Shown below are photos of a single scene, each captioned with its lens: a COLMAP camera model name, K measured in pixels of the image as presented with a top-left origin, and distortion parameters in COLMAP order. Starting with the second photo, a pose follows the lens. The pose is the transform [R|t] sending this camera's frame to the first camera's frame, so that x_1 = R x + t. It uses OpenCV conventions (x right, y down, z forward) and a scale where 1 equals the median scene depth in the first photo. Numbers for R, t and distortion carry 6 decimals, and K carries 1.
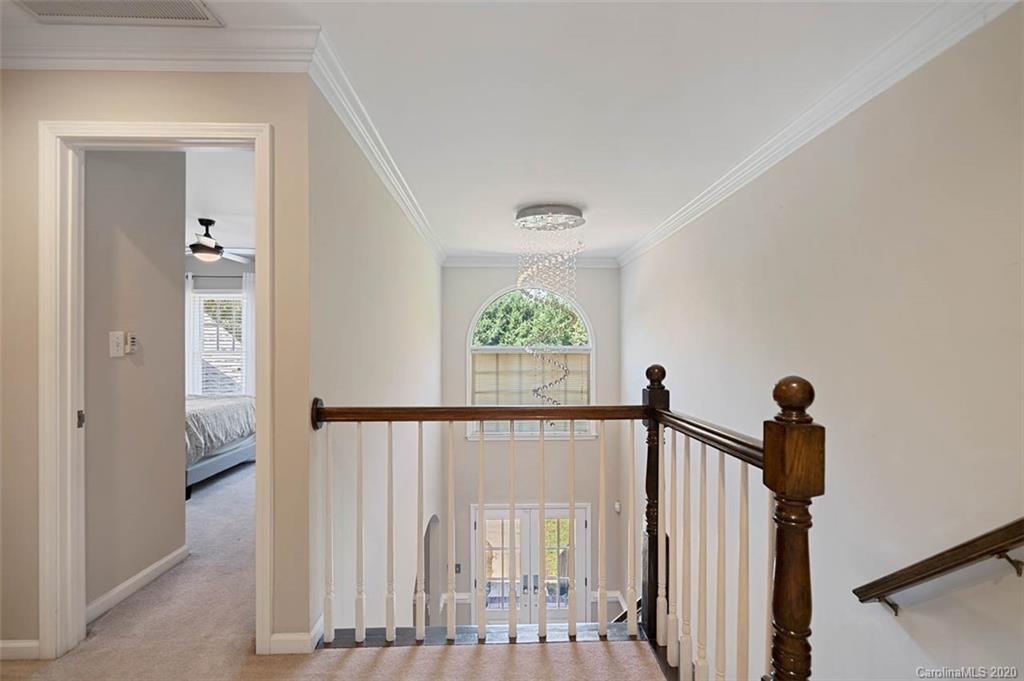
lens RADIAL K [[469.4, 0, 511.4], [0, 469.4, 353.6], [0, 0, 1]] dist [-0.011058, 0.000259]
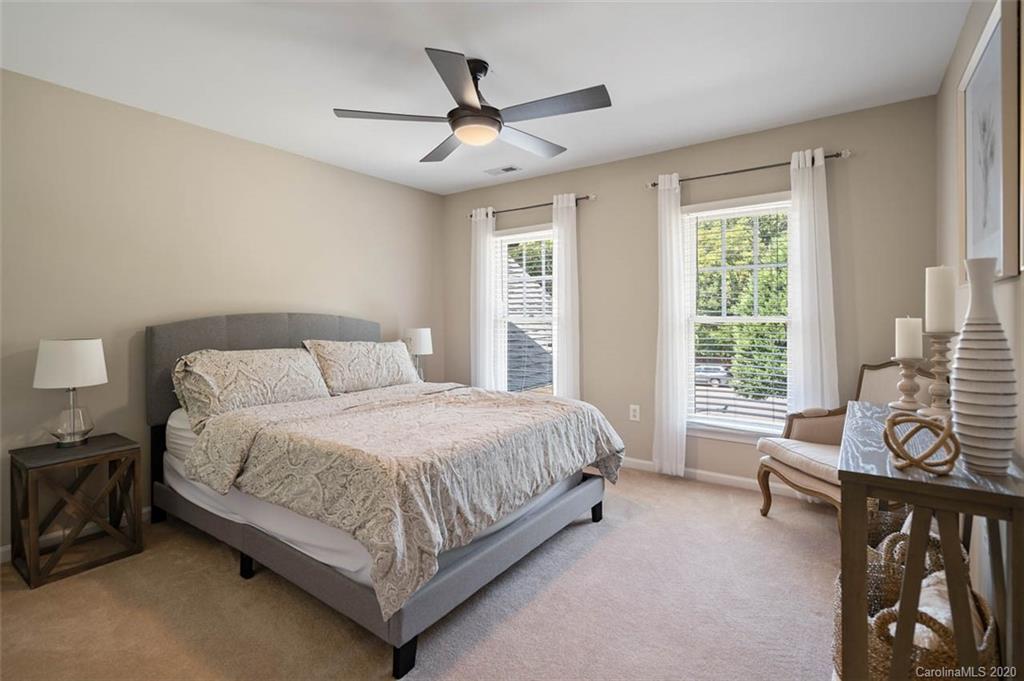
lens RADIAL K [[474.1, 0, 514.1], [0, 474.1, 332.8], [0, 0, 1]] dist [-0.004603, 0.000119]
pose [[0.792164, 0.005042, -0.610287, -0.328219], [0.013963, 0.999554, 0.026382, -0.003746], [0.610148, -0.029421, 0.791741, 0.670772]]
